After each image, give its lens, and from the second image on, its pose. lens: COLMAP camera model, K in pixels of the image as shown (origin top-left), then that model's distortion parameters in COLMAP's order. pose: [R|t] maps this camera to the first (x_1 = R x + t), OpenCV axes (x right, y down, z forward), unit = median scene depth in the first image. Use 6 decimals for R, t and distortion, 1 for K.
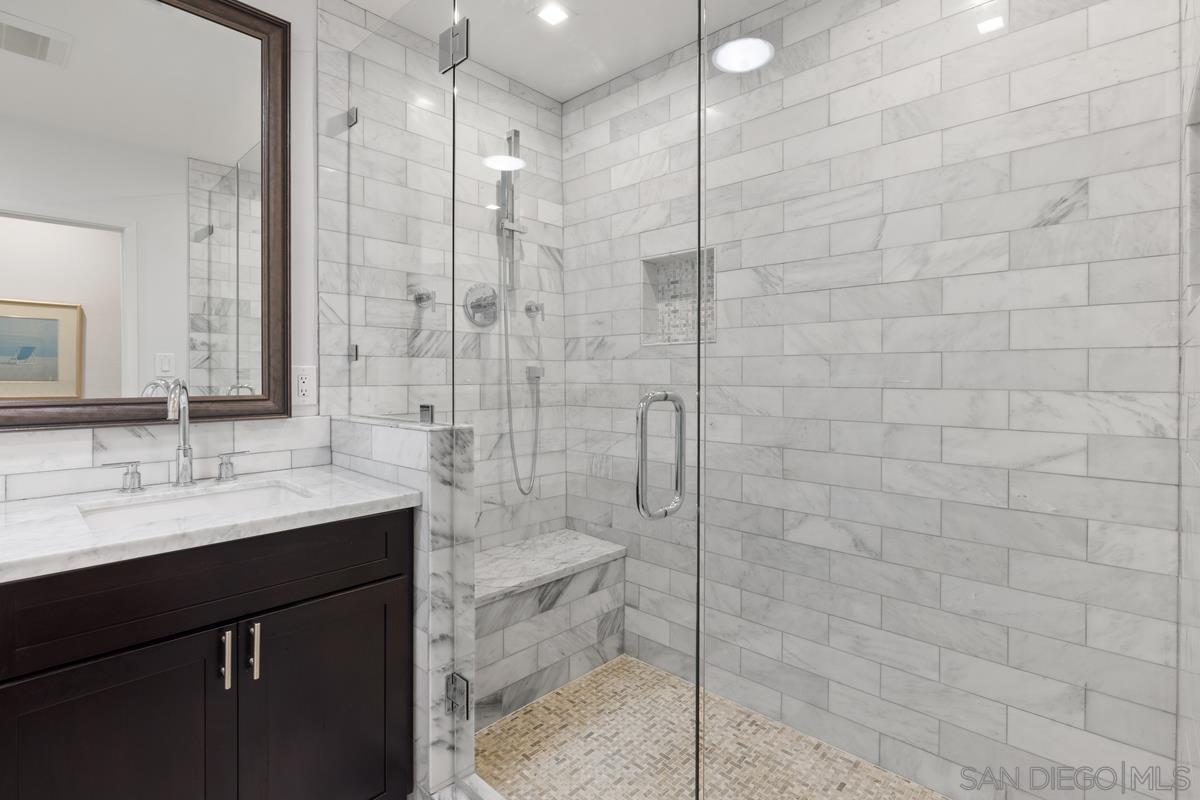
lens RADIAL K [[571.5, 0, 605.9], [0, 571.5, 375.7], [0, 0, 1]] dist [-0.002192, -0.000119]
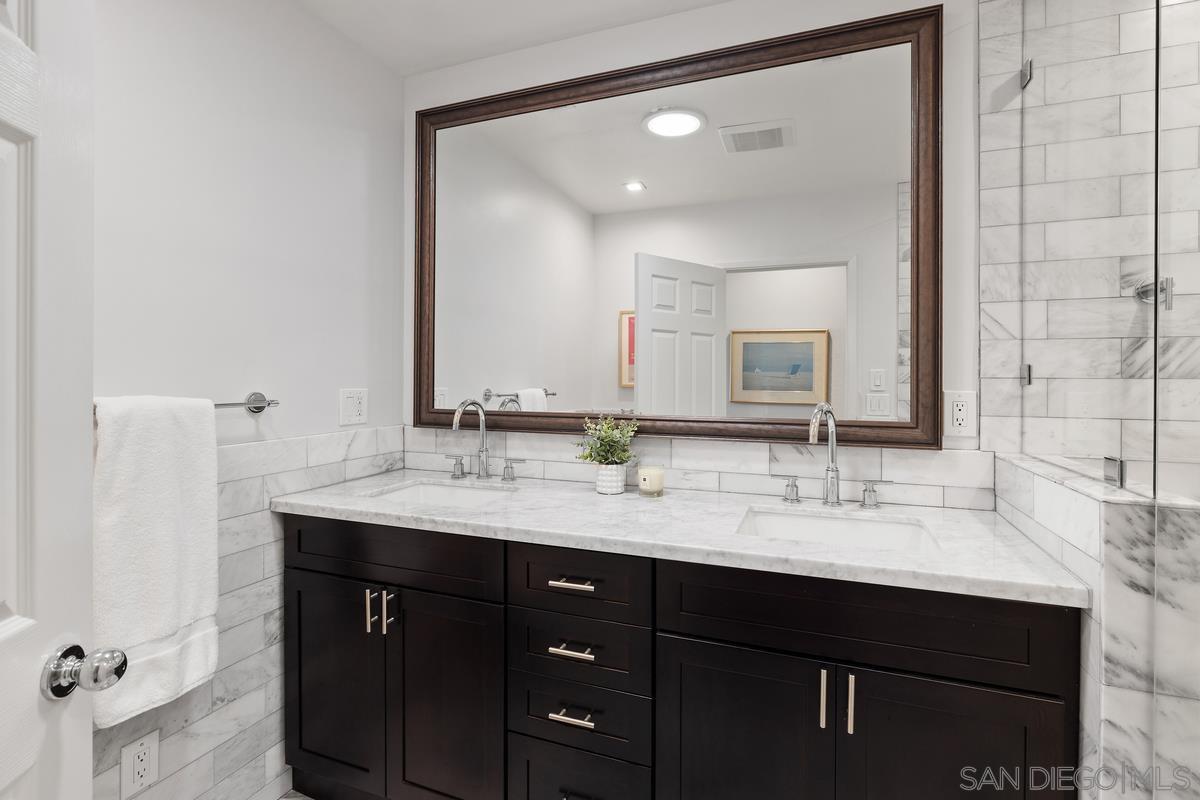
lens RADIAL K [[571.5, 0, 605.9], [0, 571.5, 375.7], [0, 0, 1]] dist [-0.002192, -0.000119]
pose [[0.372434, 0.001466, -0.928057, 0.076239], [-0.005497, 0.999985, -0.000626, -0.038756], [0.928042, 0.005335, 0.372437, 0.191670]]
